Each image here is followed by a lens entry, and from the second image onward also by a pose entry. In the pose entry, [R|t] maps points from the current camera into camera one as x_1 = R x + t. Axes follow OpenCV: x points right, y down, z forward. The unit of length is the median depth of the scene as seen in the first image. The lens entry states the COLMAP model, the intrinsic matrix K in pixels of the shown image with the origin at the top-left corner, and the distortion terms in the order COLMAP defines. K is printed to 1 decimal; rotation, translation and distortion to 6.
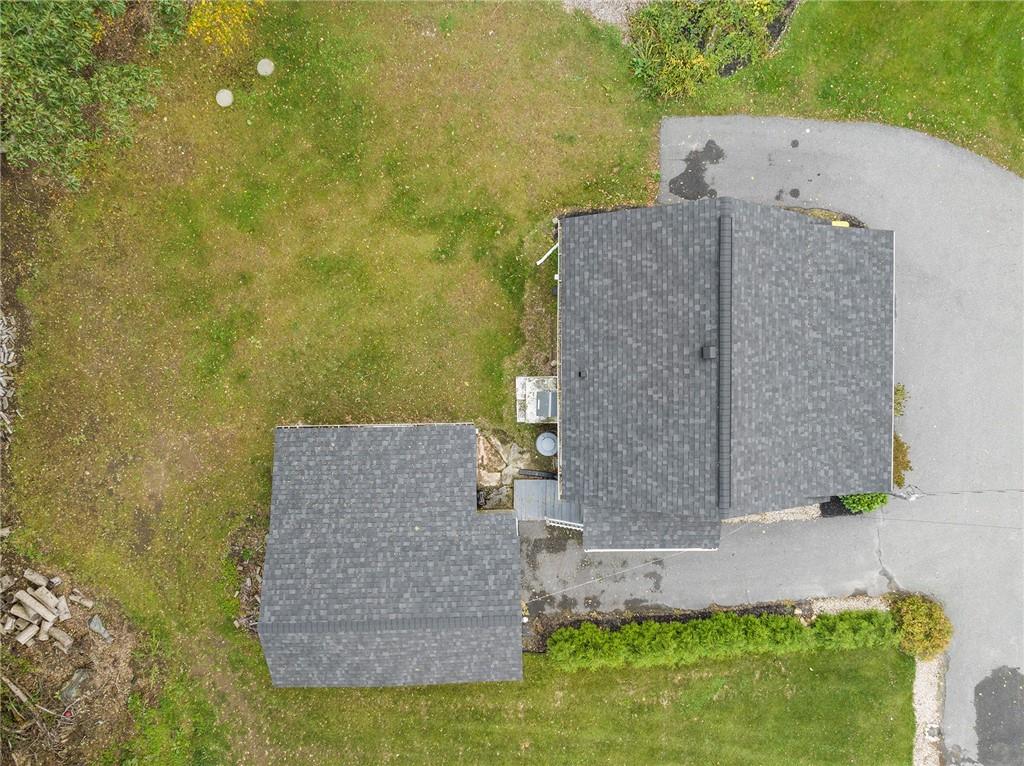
lens RADIAL K [[725.0, 0, 506.4], [0, 725.0, 387.2], [0, 0, 1]] dist [-0.050147, 0.012693]
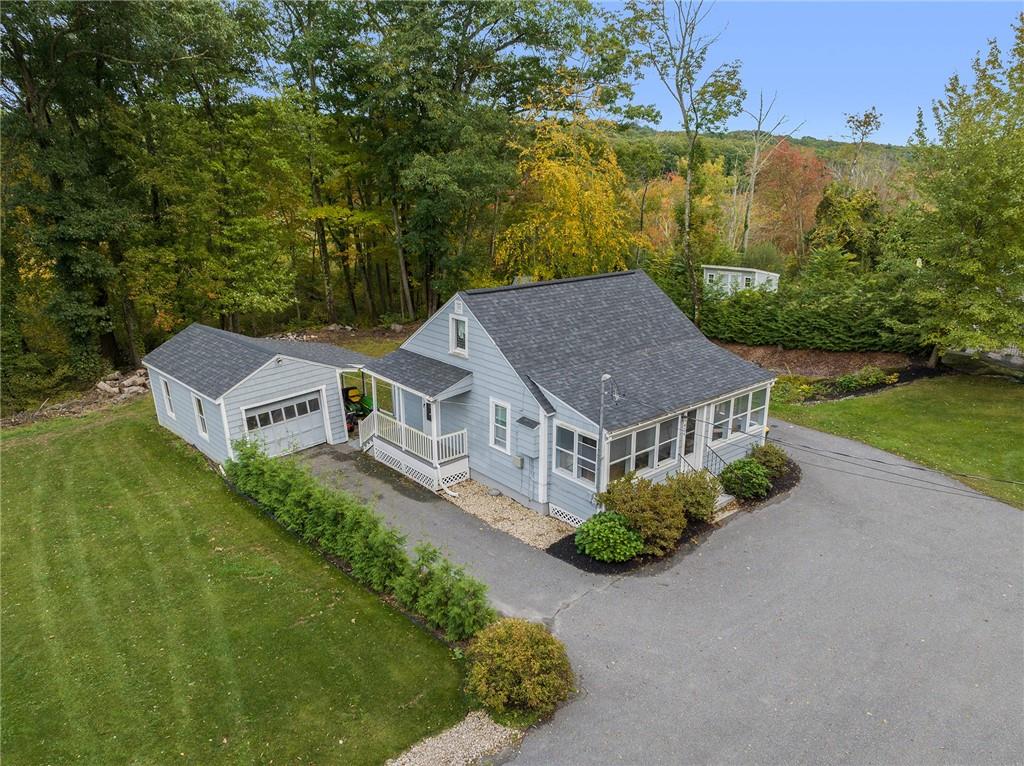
lens RADIAL K [[725.0, 0, 510.5], [0, 725.0, 382.0], [0, 0, 1]] dist [-0.050147, 0.012693]
pose [[0.645465, 0.211205, -0.734008, 0.927168], [-0.763747, 0.168339, -0.623179, 0.642367], [-0.008056, 0.962837, 0.269964, 0.626835]]
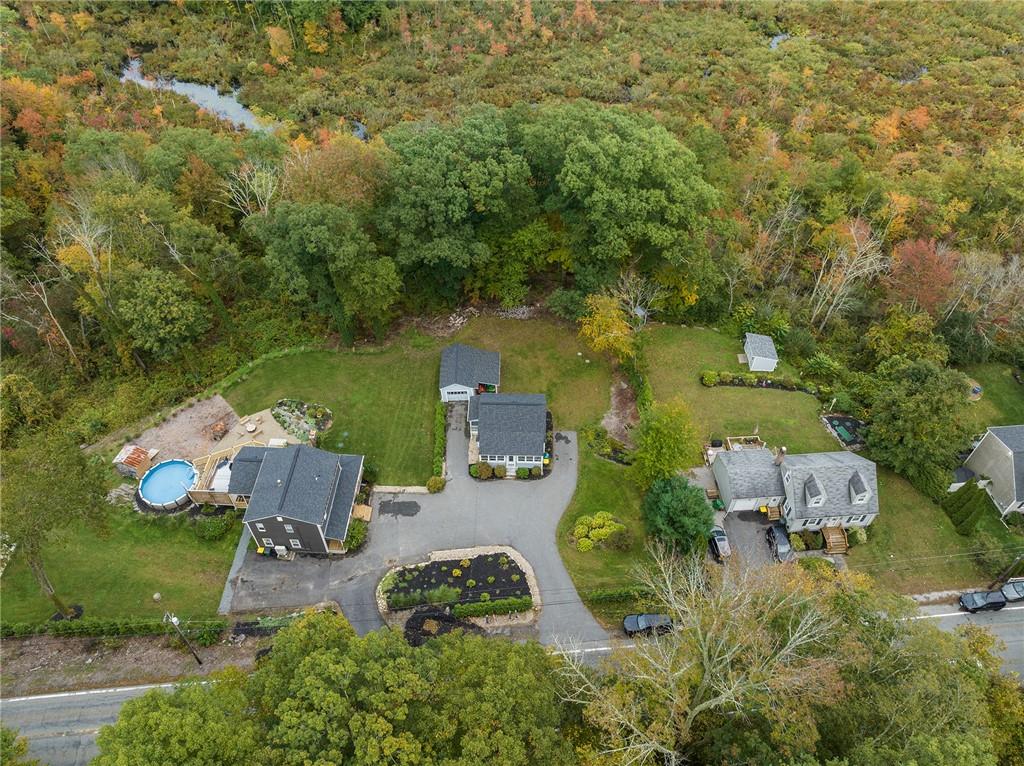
lens RADIAL K [[725.0, 0, 513.1], [0, 725.0, 384.7], [0, 0, 1]] dist [-0.050147, 0.012693]
pose [[-0.025849, 0.730425, -0.682504, 2.635142], [-0.999583, -0.027674, 0.008240, -0.061930], [-0.012869, 0.682432, 0.730835, -1.953477]]
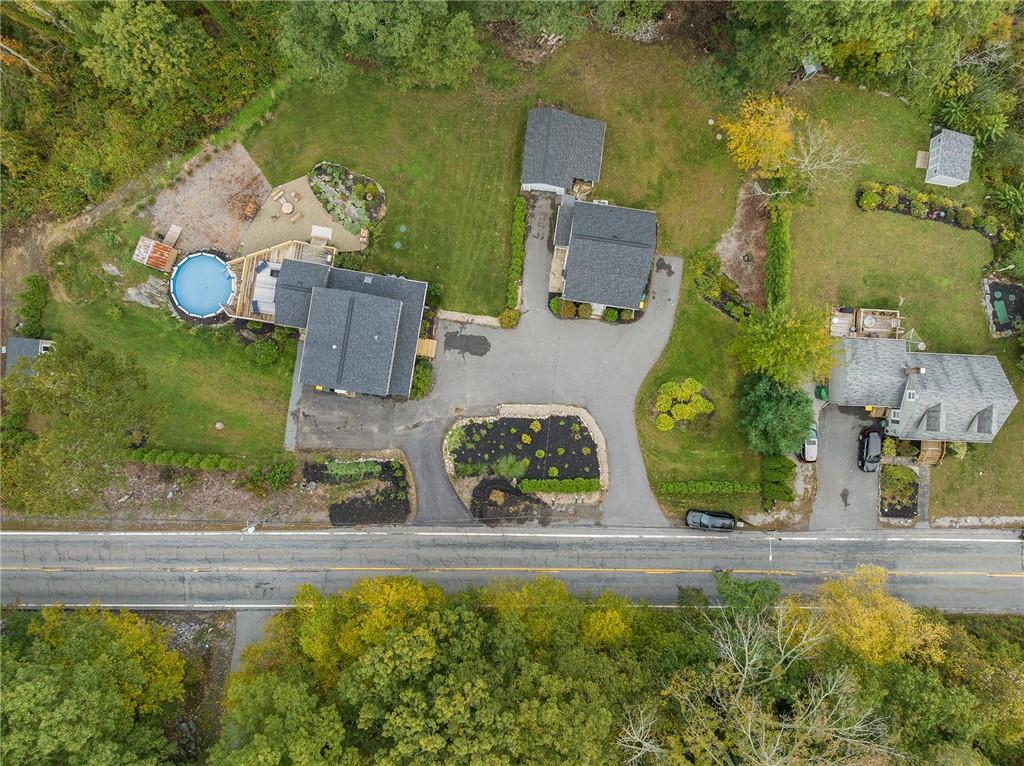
lens RADIAL K [[725.0, 0, 508.8], [0, 725.0, 385.5], [0, 0, 1]] dist [-0.050147, 0.012693]
pose [[-0.142690, 0.989646, 0.015515, 0.810719], [-0.989723, -0.142516, -0.011758, 0.331689], [-0.009425, -0.017033, 0.999811, -2.116154]]
